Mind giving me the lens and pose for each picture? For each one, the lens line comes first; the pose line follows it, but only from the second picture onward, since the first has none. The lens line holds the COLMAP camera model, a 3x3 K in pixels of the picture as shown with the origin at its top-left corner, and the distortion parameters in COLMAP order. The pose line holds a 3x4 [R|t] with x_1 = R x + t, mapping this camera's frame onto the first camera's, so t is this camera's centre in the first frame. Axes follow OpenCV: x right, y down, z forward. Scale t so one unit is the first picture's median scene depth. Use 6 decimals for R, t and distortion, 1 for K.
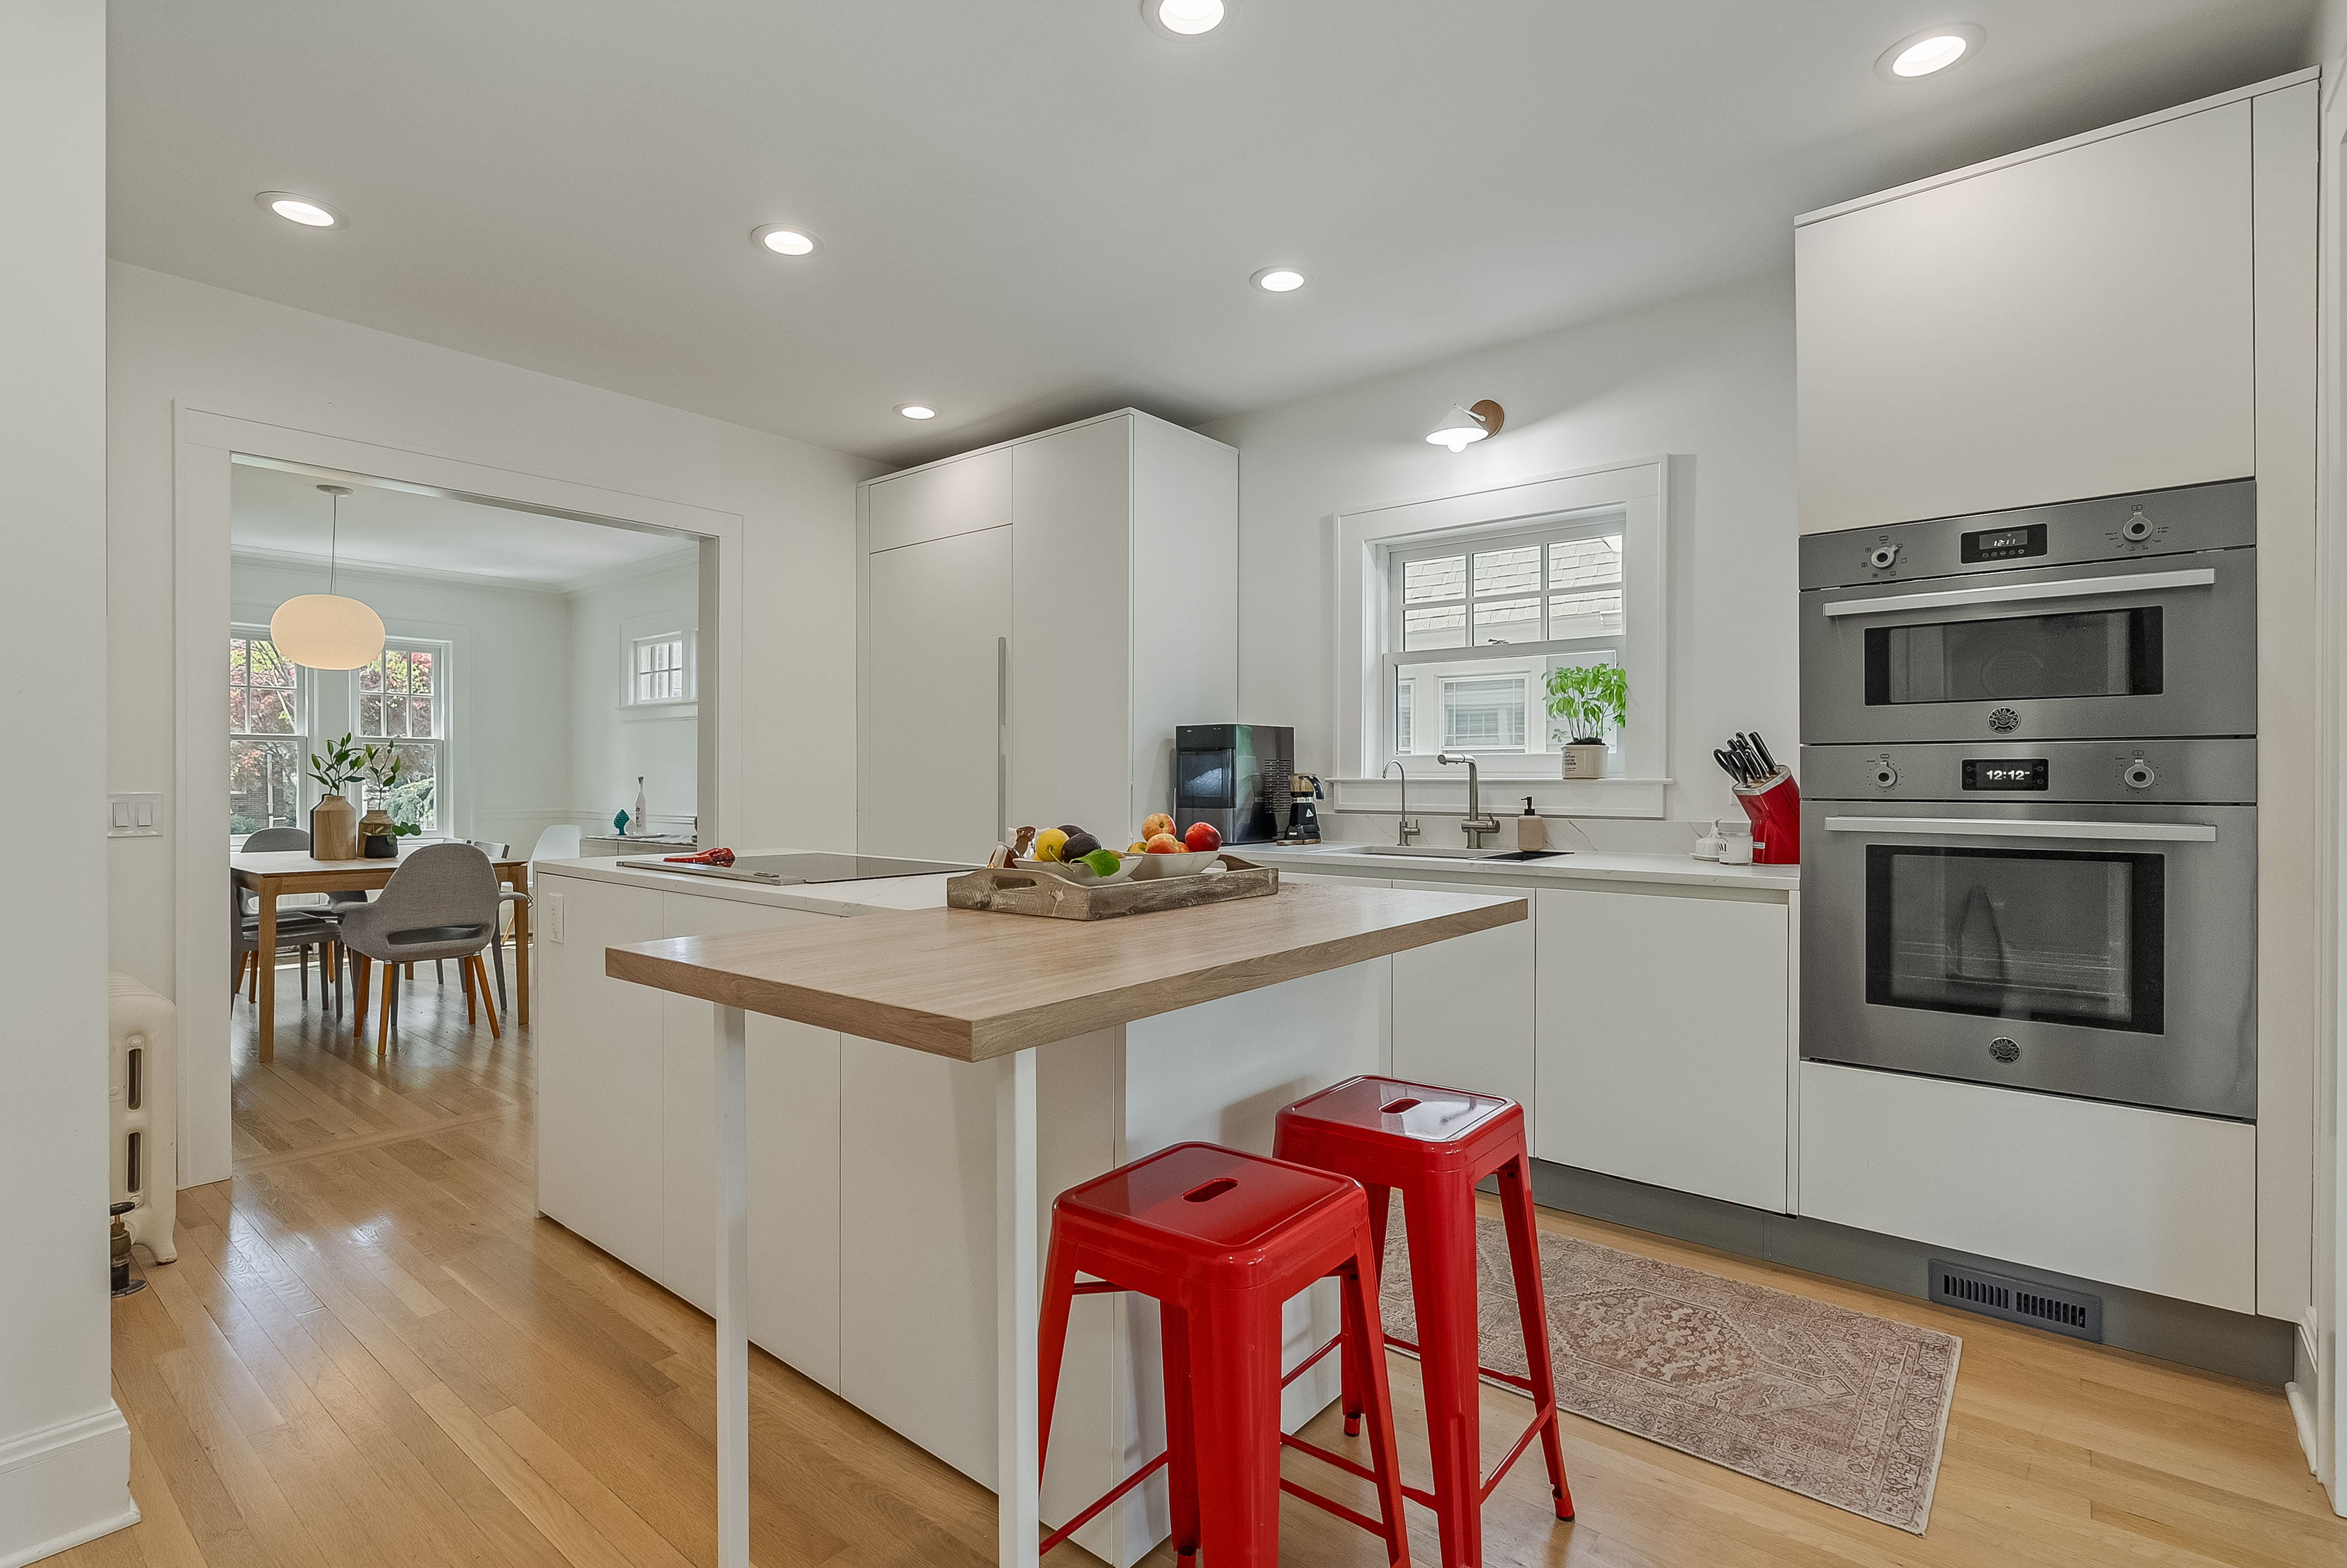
lens RADIAL K [[1089.5, 0, 1179.4], [0, 1089.5, 782.7], [0, 0, 1]] dist [-0.007822, 0.001926]
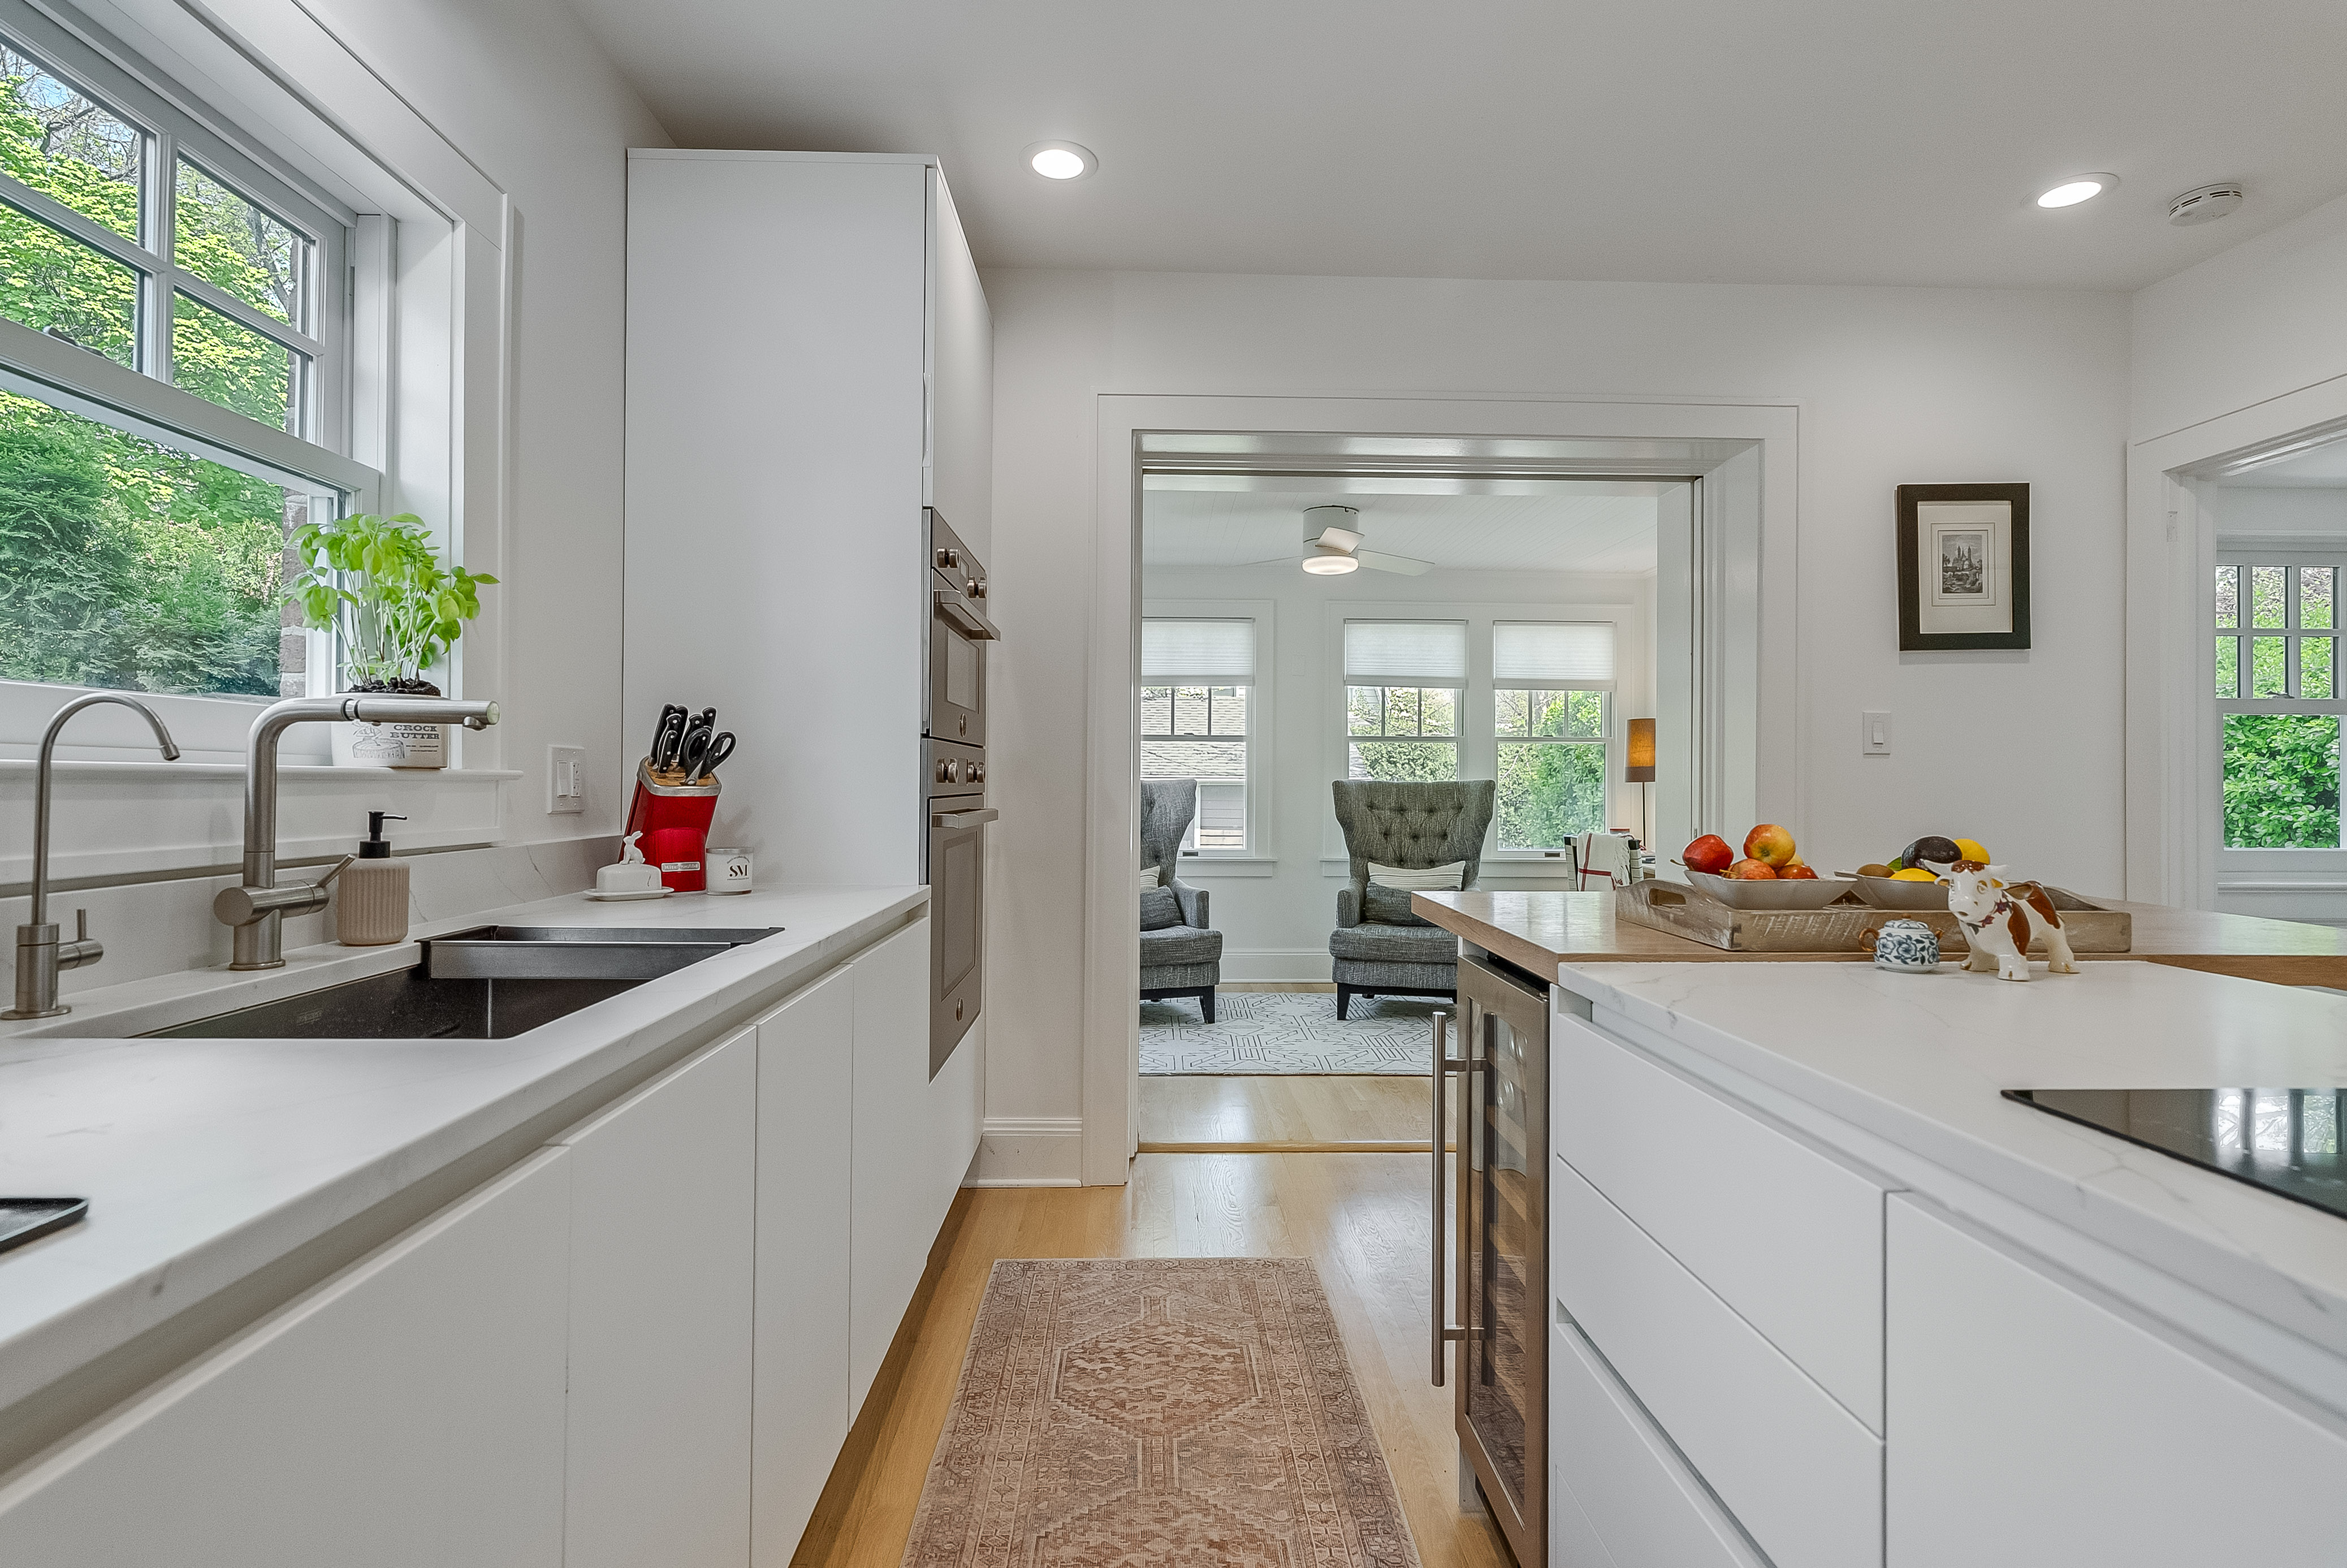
lens RADIAL K [[1089.5, 0, 1176.6], [0, 1089.5, 778.7], [0, 0, 1]] dist [-0.007822, 0.001926]
pose [[-0.652165, -0.001871, 0.758075, -0.266809], [-0.008743, 0.999949, -0.005053, 0.000014], [-0.758027, -0.009923, -0.652148, 1.486622]]
